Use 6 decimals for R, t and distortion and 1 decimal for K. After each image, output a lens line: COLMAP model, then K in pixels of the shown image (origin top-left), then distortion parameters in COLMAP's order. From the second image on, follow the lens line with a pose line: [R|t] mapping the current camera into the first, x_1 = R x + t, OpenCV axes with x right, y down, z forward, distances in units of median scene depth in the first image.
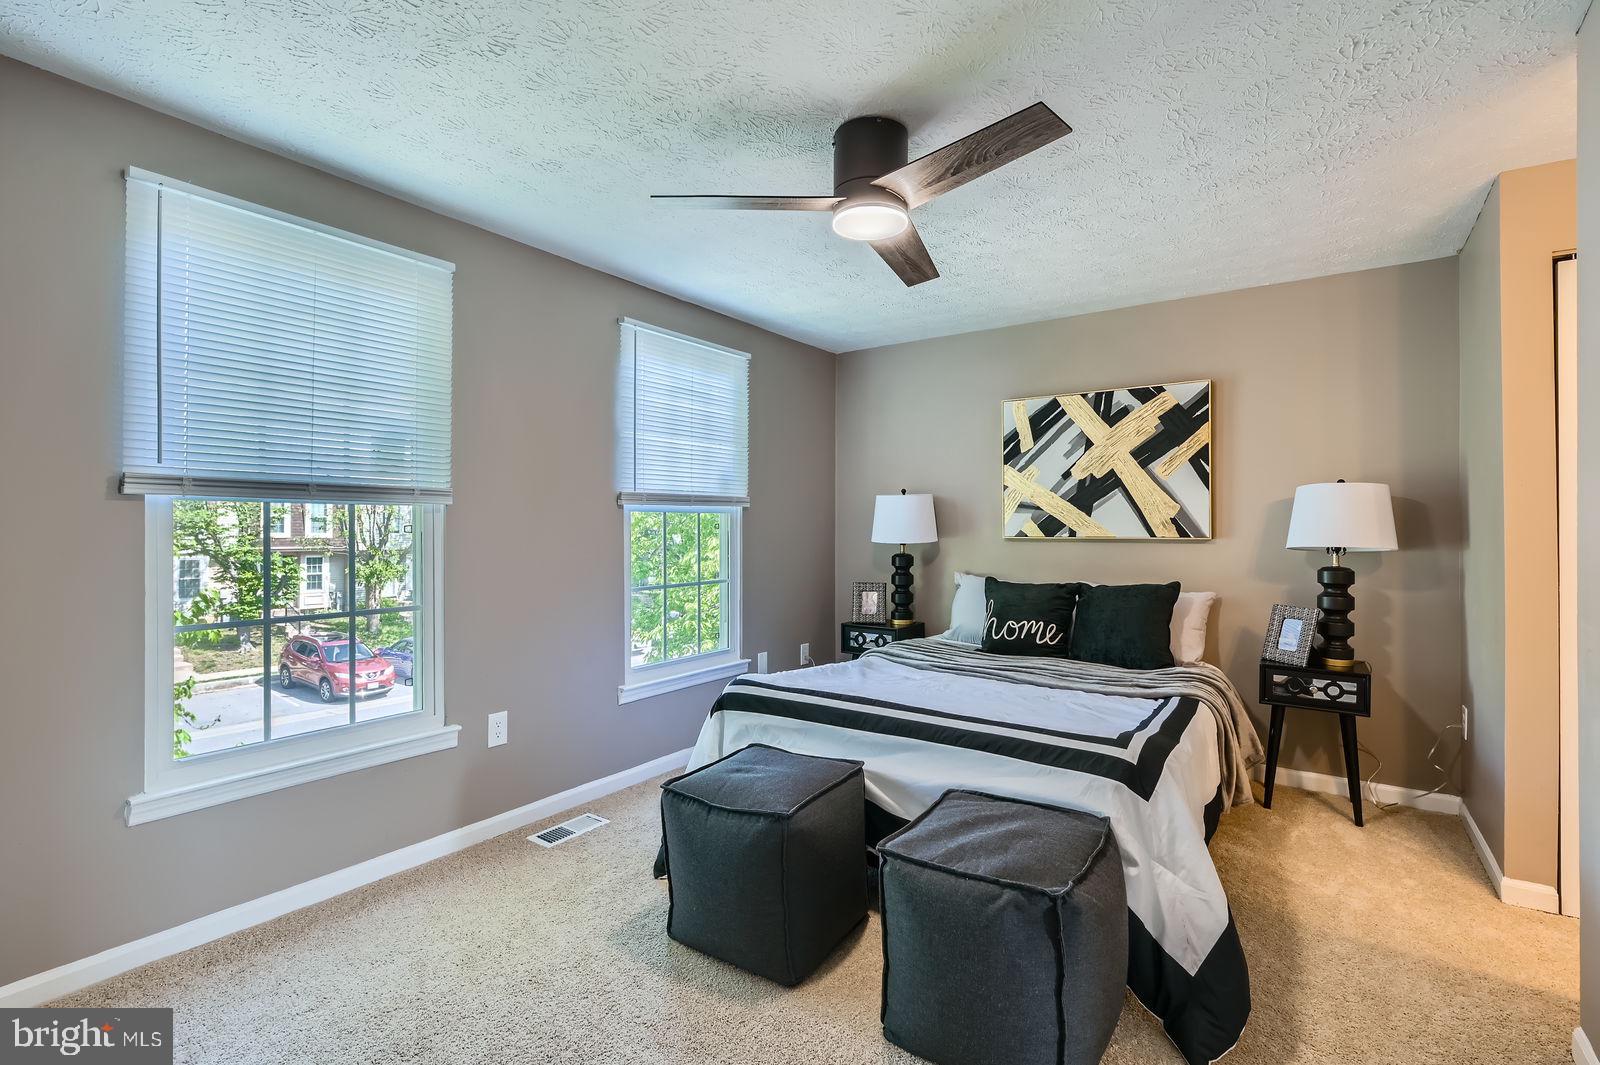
lens RADIAL K [[735.4, 0, 797.0], [0, 735.4, 526.2], [0, 0, 1]] dist [-0.000419, 0.000383]
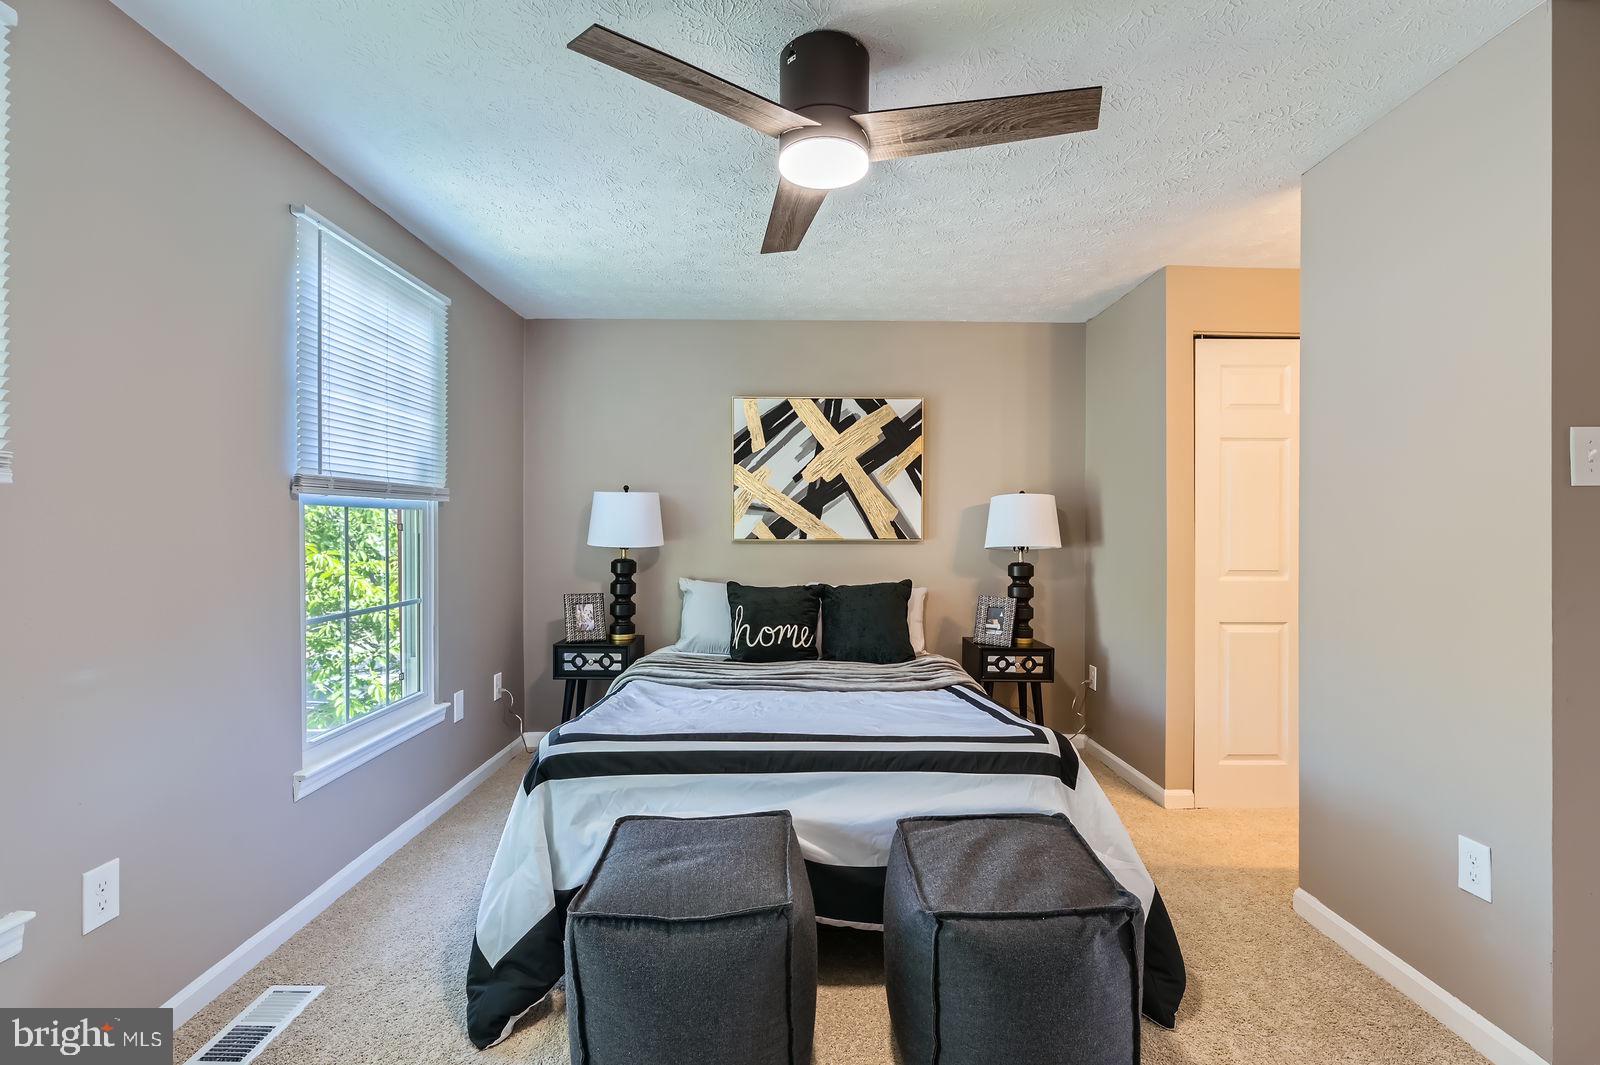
lens RADIAL K [[735.4, 0, 802.3], [0, 735.4, 535.0], [0, 0, 1]] dist [-0.000419, 0.000383]
pose [[0.810771, -0.002881, 0.585357, -0.240915], [-0.003328, 0.999949, 0.009531, -0.000649], [-0.585355, -0.009675, 0.810720, 0.197647]]
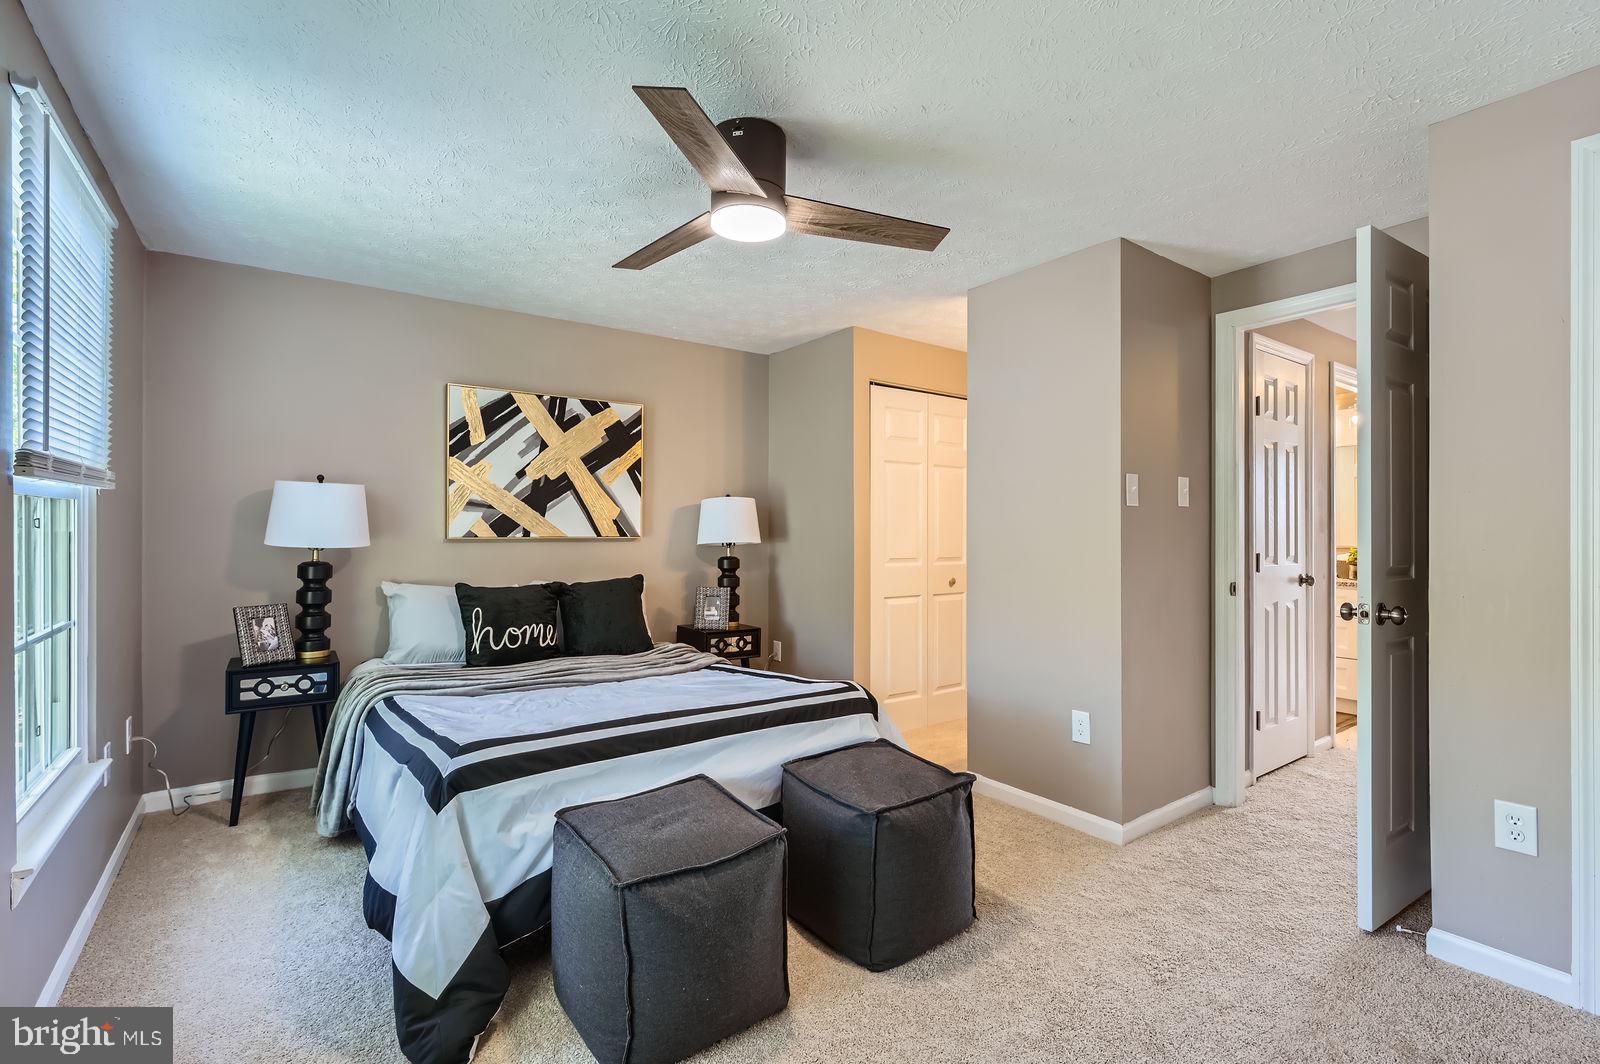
lens RADIAL K [[735.4, 0, 807.2], [0, 735.4, 531.3], [0, 0, 1]] dist [-0.000419, 0.000383]
pose [[0.326346, -0.002658, 0.945246, -0.482368], [-0.007730, 0.999955, 0.005480, -0.001490], [-0.945219, -0.009095, 0.326311, 0.351125]]
